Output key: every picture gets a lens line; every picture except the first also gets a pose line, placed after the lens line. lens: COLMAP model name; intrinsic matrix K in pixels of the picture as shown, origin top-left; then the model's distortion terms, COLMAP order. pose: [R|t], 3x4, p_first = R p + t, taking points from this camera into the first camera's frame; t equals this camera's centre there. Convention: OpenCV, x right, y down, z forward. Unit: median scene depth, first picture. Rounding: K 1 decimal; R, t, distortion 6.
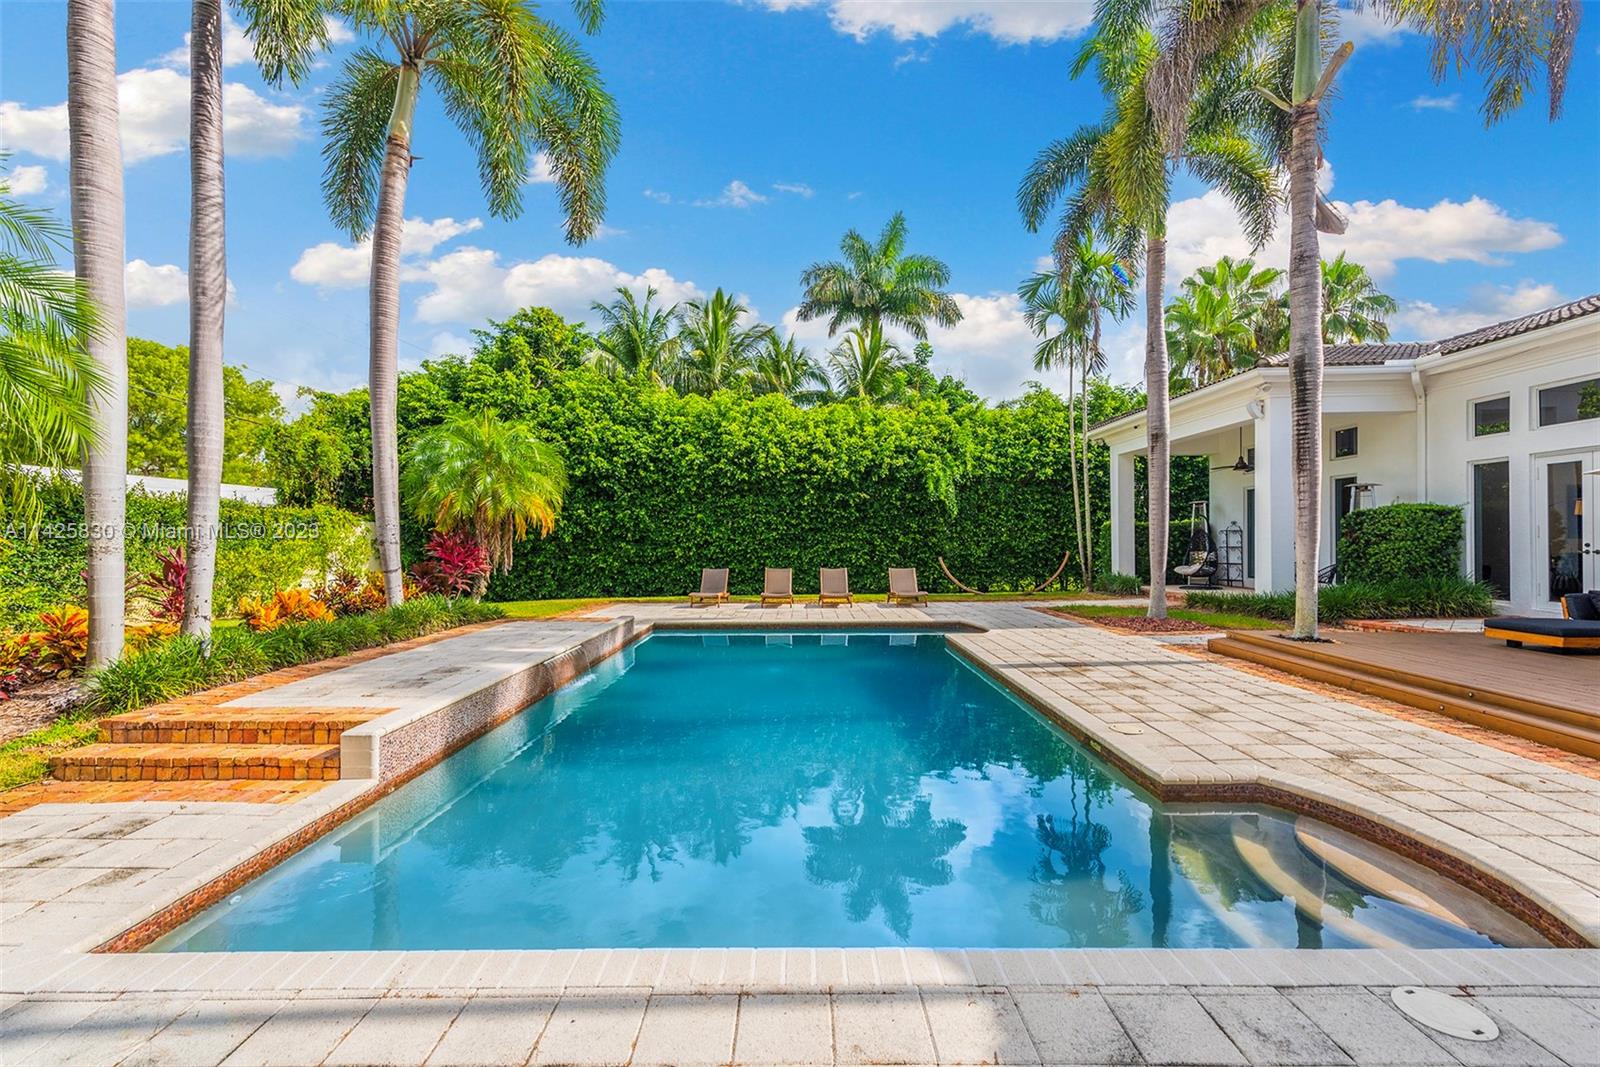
lens RADIAL K [[682.0, 0, 794.8], [0, 682.0, 542.3], [0, 0, 1]] dist [0.018939, -0.000055]
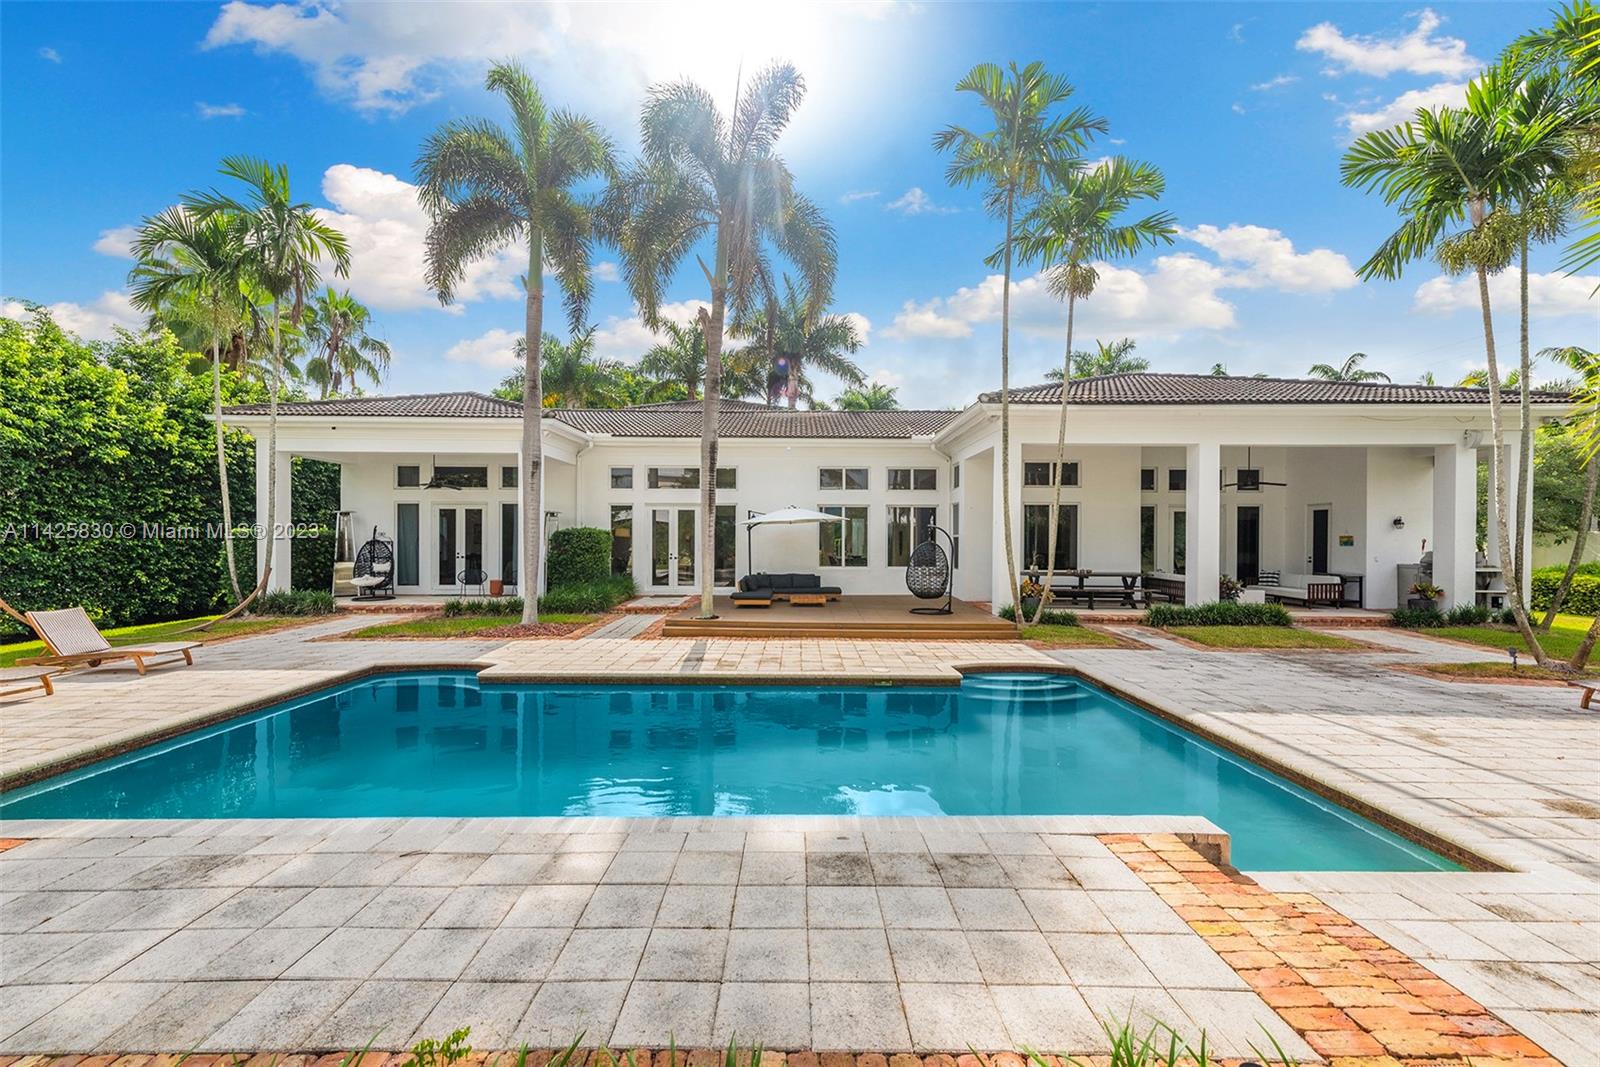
lens RADIAL K [[632.9, 0, 806.4], [0, 632.9, 538.6], [0, 0, 1]] dist [0.006751, -0.001378]
pose [[0.000247, 0.016520, 0.999864, -0.277411], [-0.000953, 0.999863, -0.016520, -0.005307], [-1.000000, -0.000949, 0.000263, 0.294473]]
